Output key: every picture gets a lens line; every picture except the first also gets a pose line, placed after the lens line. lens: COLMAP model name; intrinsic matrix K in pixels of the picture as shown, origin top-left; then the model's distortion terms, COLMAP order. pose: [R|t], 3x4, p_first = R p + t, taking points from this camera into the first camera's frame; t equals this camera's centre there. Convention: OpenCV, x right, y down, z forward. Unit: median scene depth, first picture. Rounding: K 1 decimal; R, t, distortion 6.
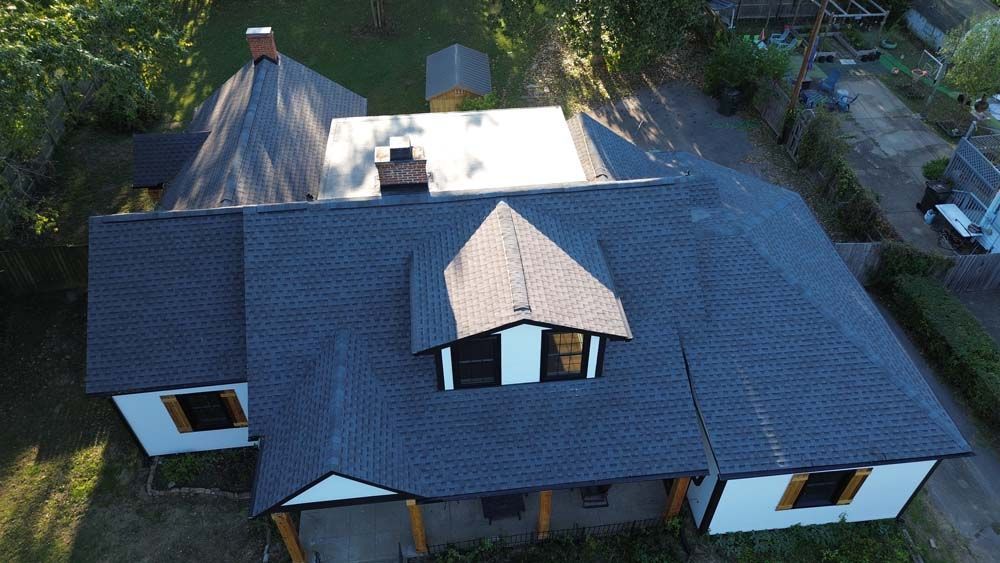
lens RADIAL K [[701.3, 0, 496.1], [0, 701.3, 282.7], [0, 0, 1]] dist [0.068026, -0.065595]
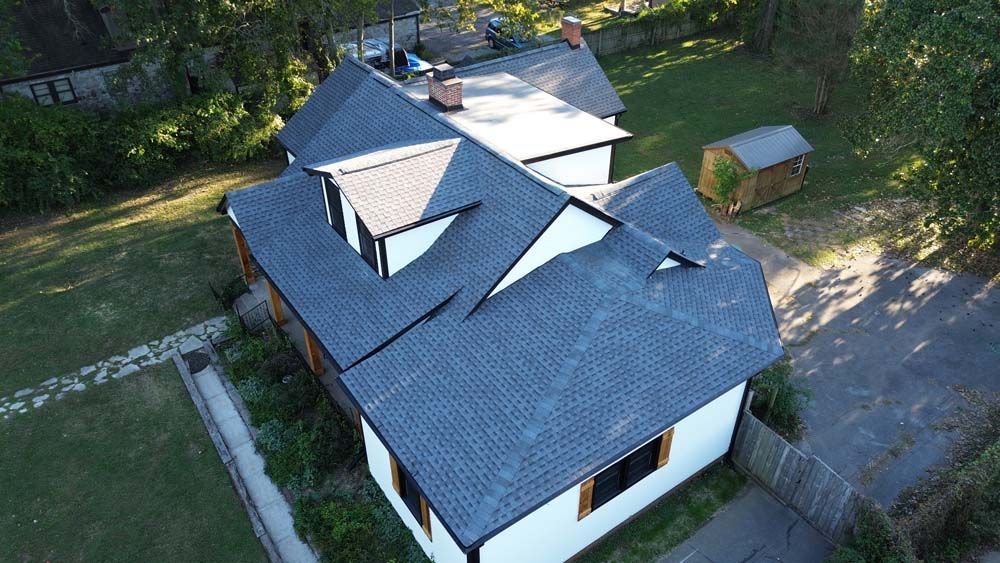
lens RADIAL K [[692.1, 0, 500.0], [0, 692.1, 281.5], [0, 0, 1]] dist [0.073858, -0.072723]
pose [[0.497526, 0.524261, -0.691099, 0.839464], [-0.606864, 0.779637, 0.154541, -0.127898], [0.619826, 0.342515, 0.706045, 0.244963]]
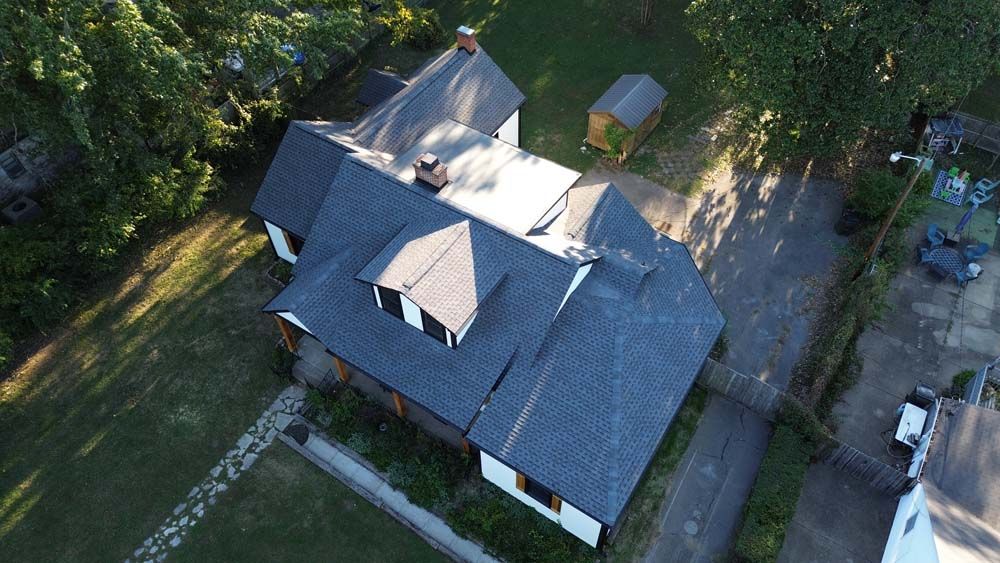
lens RADIAL K [[706.7, 0, 501.1], [0, 706.7, 277.3], [0, 0, 1]] dist [0.076039, -0.067383]
pose [[0.779432, 0.491295, -0.388735, 0.618036], [-0.432893, 0.870895, 0.232691, -0.339882], [0.452868, -0.013086, 0.891482, -0.297039]]
